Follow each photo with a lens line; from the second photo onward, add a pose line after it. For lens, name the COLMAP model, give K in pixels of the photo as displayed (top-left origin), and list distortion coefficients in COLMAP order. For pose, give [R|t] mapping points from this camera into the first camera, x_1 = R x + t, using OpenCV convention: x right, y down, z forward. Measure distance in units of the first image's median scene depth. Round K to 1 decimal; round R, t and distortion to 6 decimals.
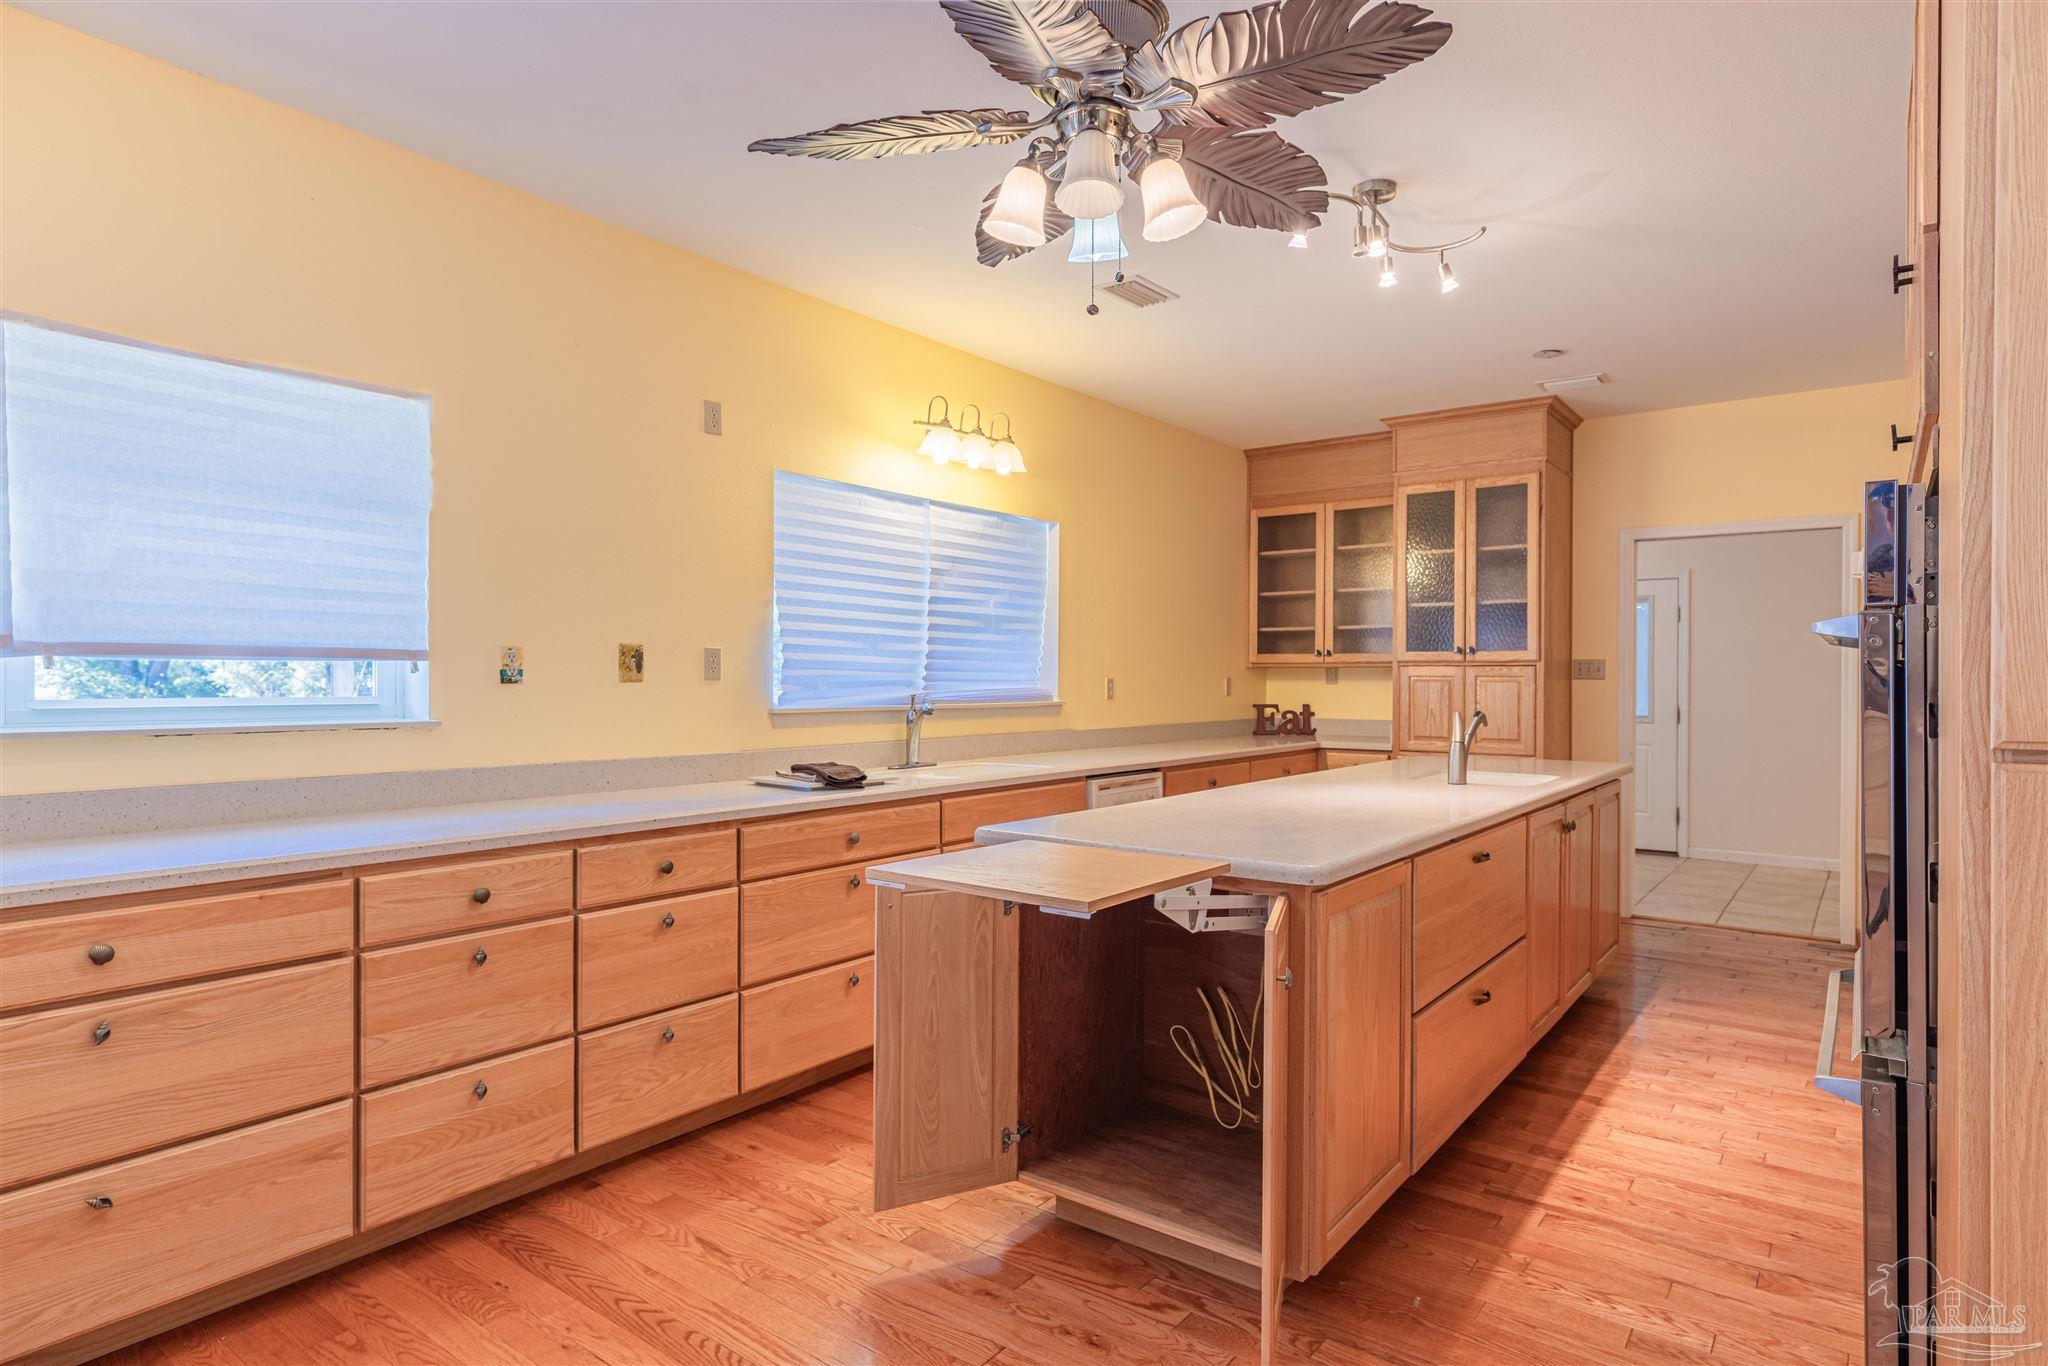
lens RADIAL K [[1117.1, 0, 989.4], [0, 1117.1, 681.6], [0, 0, 1]] dist [-0.000944, -0.000254]
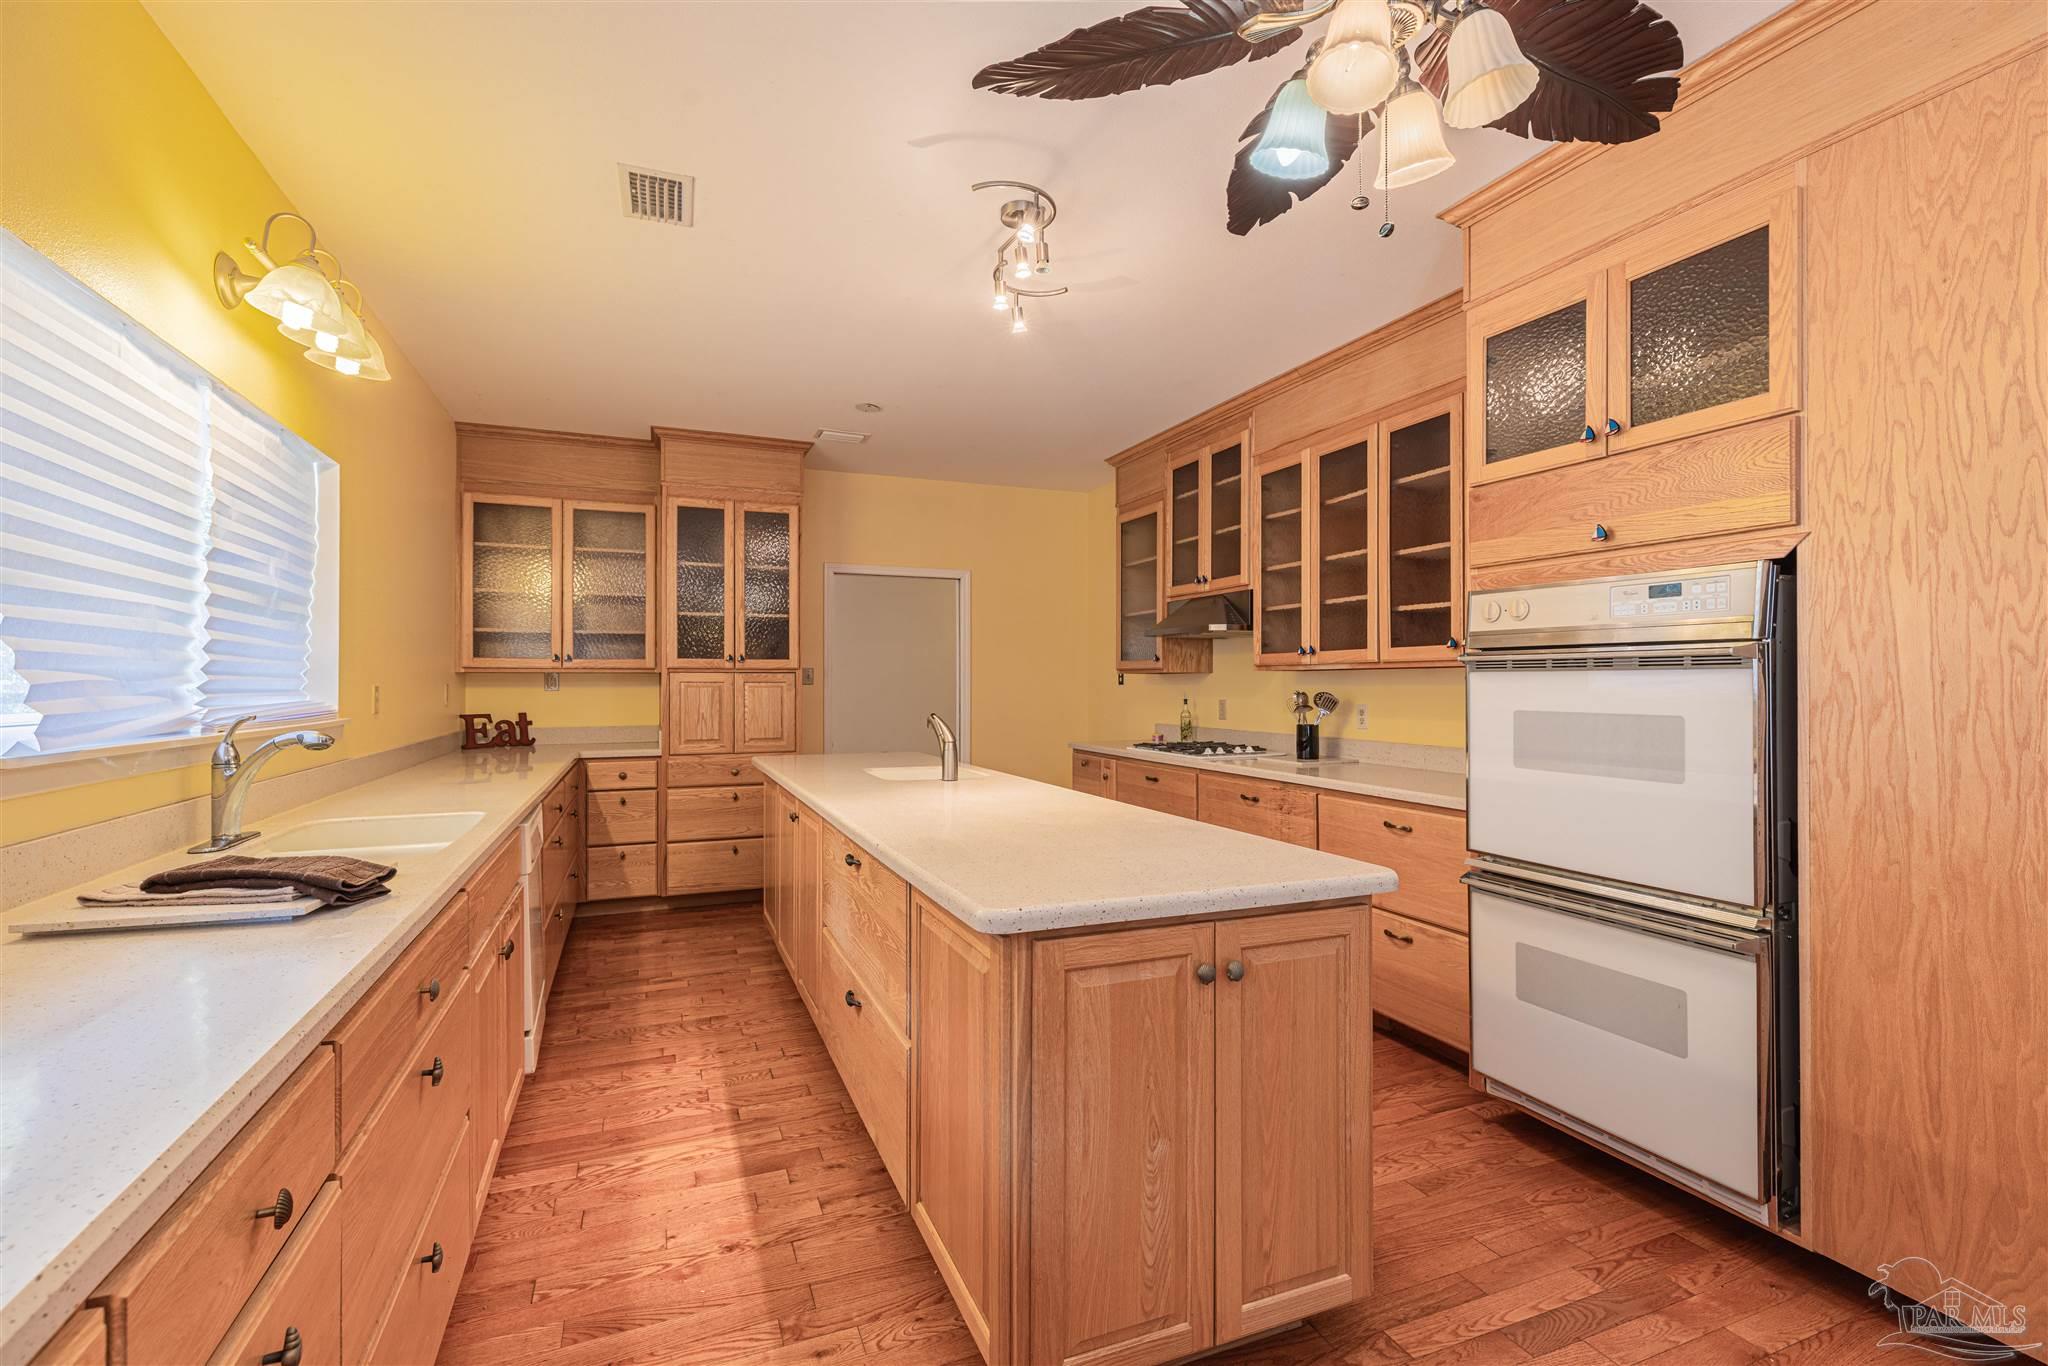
lens RADIAL K [[916.4, 0, 1034.0], [0, 916.4, 685.0], [0, 0, 1]] dist [0.004133, -0.000487]
pose [[0.485021, -0.003980, 0.874493, -0.210829], [0.005285, 0.999985, 0.001621, -0.002227], [-0.874486, 0.003836, 0.485035, 0.311377]]
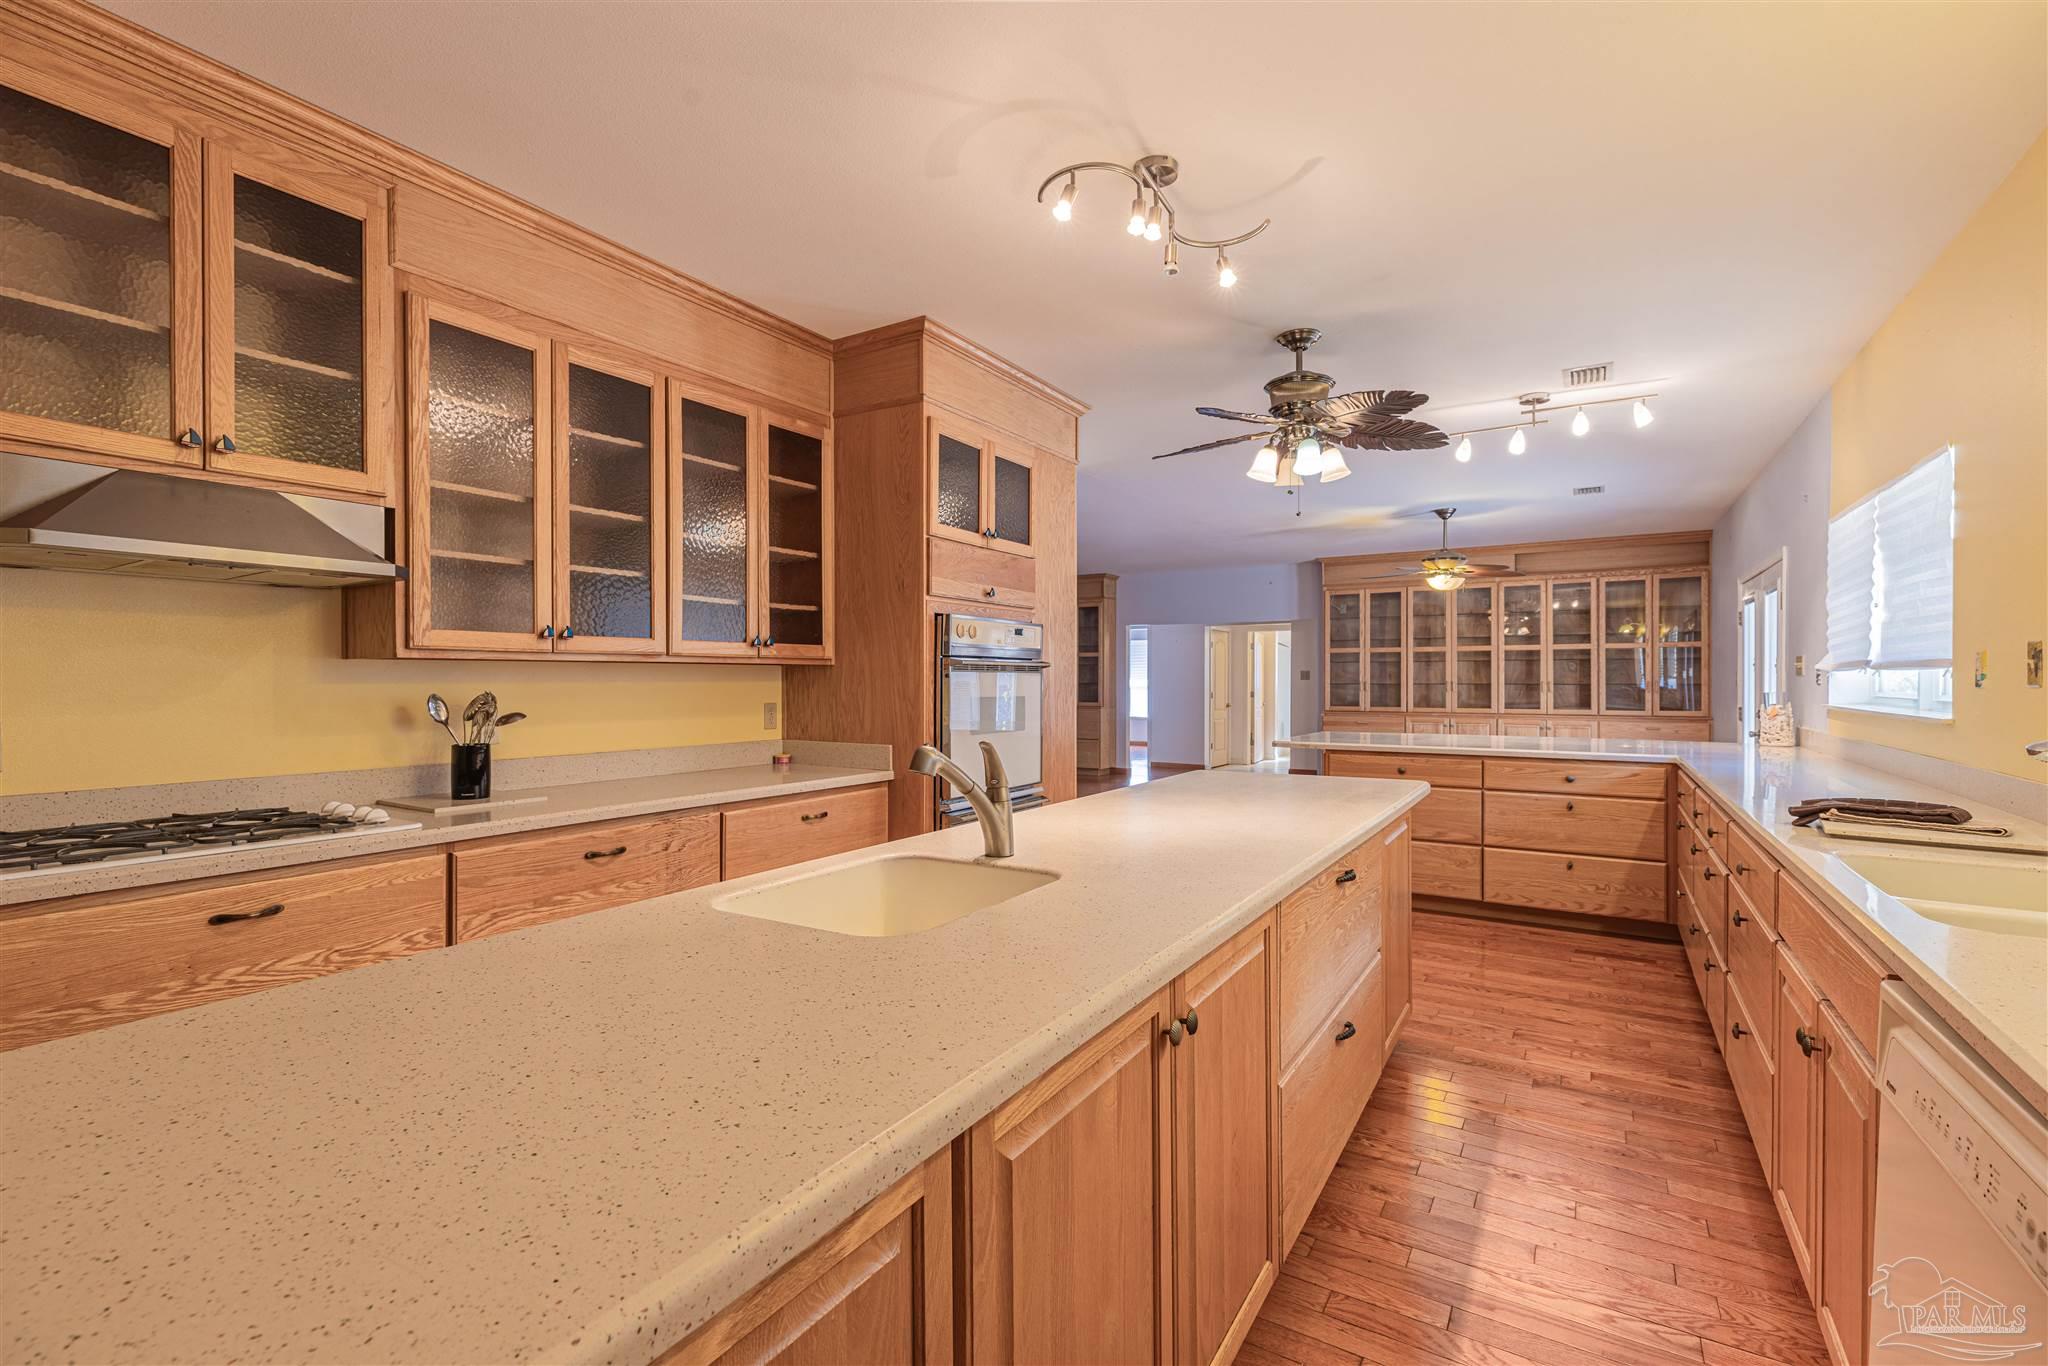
lens RADIAL K [[916.4, 0, 1014.3], [0, 916.4, 681.6], [0, 0, 1]] dist [0.004133, -0.000487]
pose [[-0.994500, -0.000510, -0.104734, 0.291566], [-0.001052, 0.999986, 0.005121, -0.003279], [0.104730, 0.005203, -0.994487, 0.949306]]
